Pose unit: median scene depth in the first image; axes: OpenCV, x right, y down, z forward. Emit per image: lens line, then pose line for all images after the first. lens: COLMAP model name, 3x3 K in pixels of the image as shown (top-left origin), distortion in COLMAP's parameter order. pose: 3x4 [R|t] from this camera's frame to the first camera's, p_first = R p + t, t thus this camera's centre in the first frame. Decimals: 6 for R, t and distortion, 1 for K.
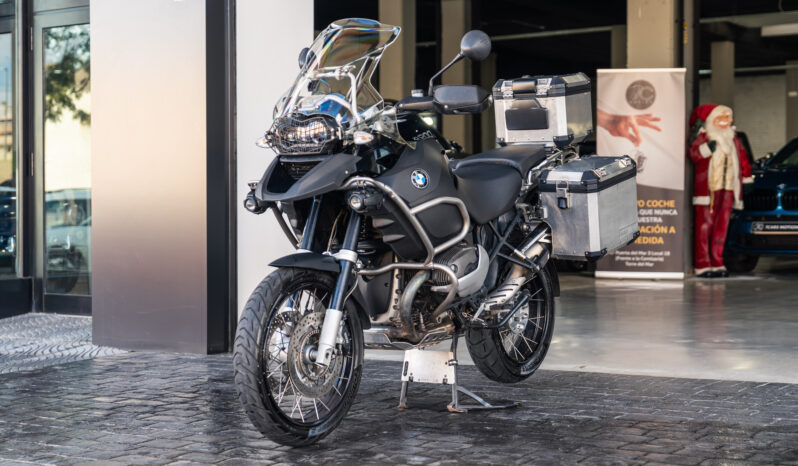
lens RADIAL K [[1299.0, 0, 399.0], [0, 1299.0, 233.5], [0, 0, 1]] dist [0.073382, 0.000000]
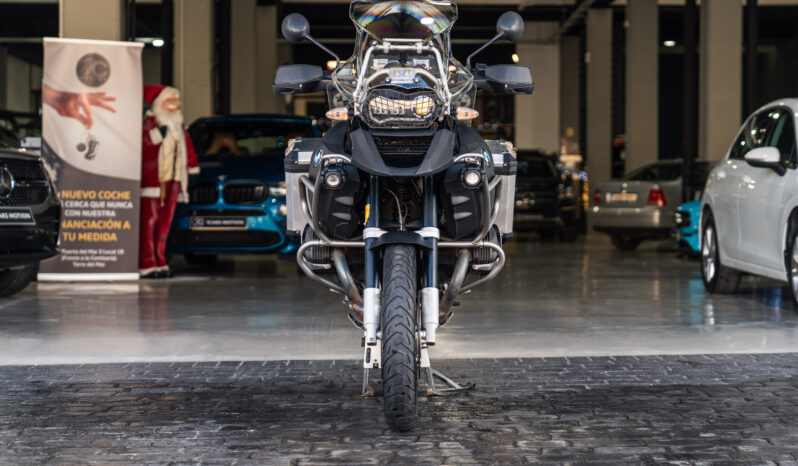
lens RADIAL K [[1563.2, 0, 399.0], [0, 1563.2, 232.2], [0, 0, 1]] dist [0.033992, 0.000000]
pose [[0.845058, -0.003068, 0.534666, -0.201210], [0.005098, 0.999984, -0.002319, 0.005515], [-0.534651, 0.004686, 0.845060, 0.005217]]
